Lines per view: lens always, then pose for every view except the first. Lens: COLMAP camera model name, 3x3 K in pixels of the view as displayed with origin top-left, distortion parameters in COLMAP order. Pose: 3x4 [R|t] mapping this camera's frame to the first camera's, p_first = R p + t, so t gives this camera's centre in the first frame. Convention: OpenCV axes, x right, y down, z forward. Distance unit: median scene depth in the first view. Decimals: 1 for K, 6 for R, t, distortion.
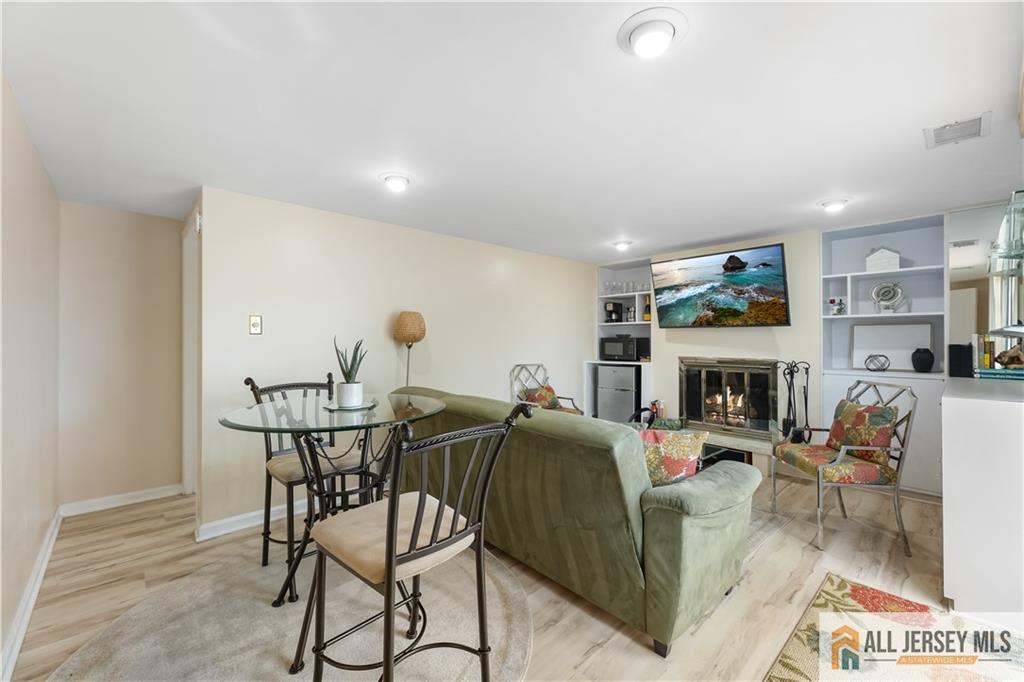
lens RADIAL K [[422.8, 0, 529.1], [0, 422.8, 334.7], [0, 0, 1]] dist [0.004064, 0.000223]
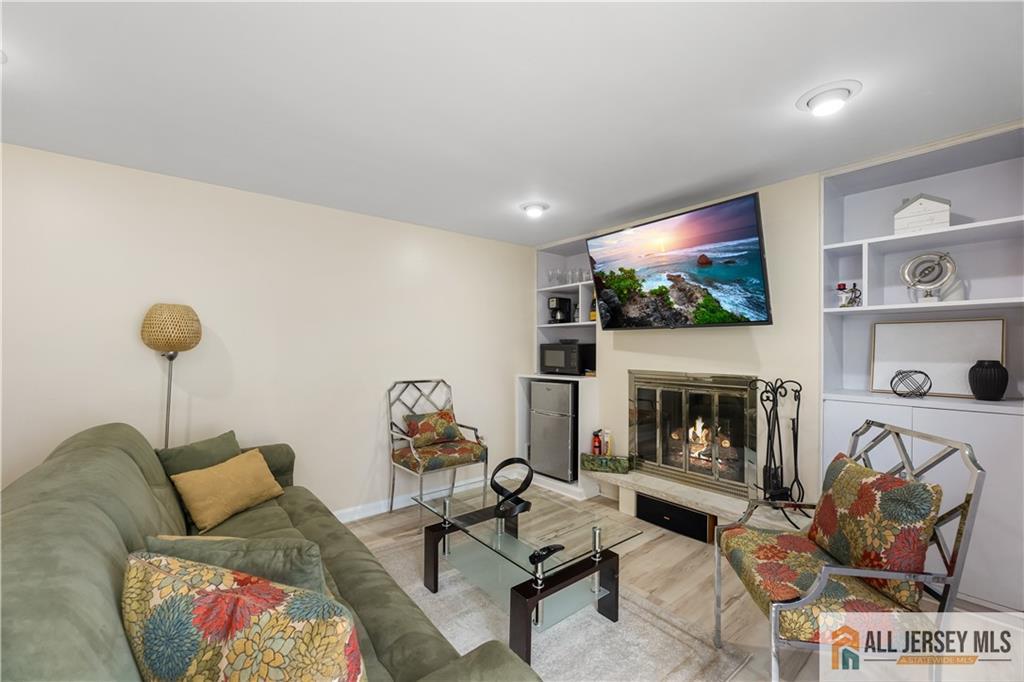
lens RADIAL K [[429.5, 0, 537.0], [0, 429.5, 346.4], [0, 0, 1]] dist [0.002006, 0.000777]
pose [[0.998788, -0.001616, -0.049193, 0.286628], [0.002233, 0.999919, 0.012496, 0.003123], [0.049169, -0.012591, 0.998711, 0.323516]]
